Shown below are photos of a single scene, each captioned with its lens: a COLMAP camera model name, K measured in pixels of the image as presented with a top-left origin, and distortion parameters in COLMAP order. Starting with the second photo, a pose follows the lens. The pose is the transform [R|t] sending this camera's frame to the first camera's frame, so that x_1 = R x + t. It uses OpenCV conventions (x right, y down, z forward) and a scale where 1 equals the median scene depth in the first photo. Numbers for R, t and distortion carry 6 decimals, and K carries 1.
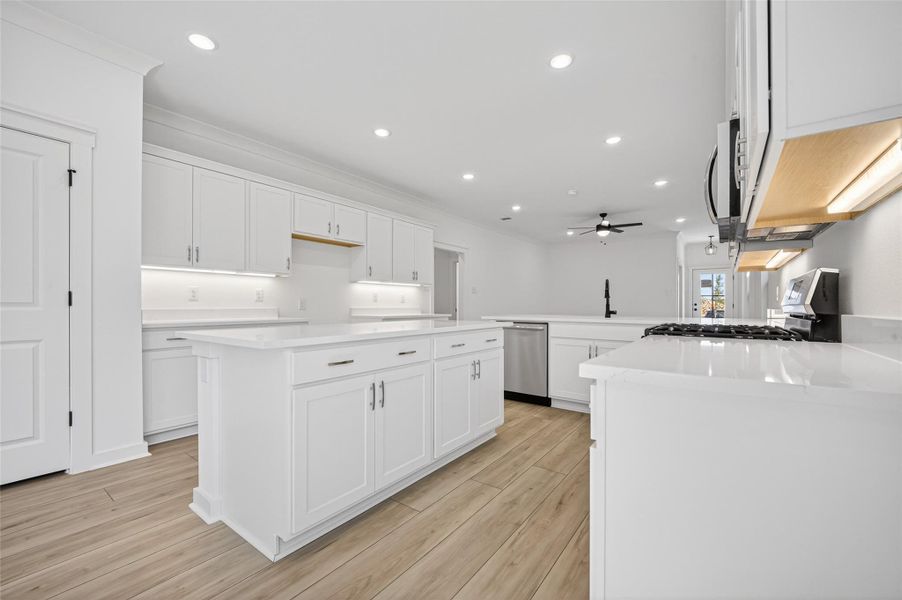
lens RADIAL K [[372.2, 0, 450.7], [0, 372.2, 303.9], [0, 0, 1]] dist [-0.008833, -0.001205]
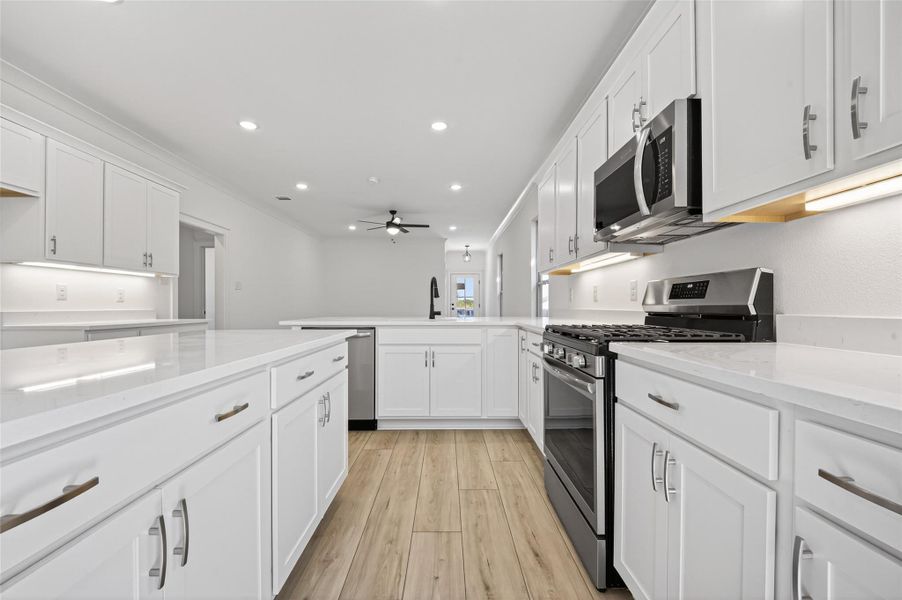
lens RADIAL K [[372.2, 0, 454.5], [0, 372.2, 302.2], [0, 0, 1]] dist [-0.008833, -0.001205]
pose [[0.792041, 0.002876, 0.610461, -0.092414], [0.000103, 0.999988, -0.004844, 0.000058], [-0.610468, 0.003899, 0.792032, 0.241653]]
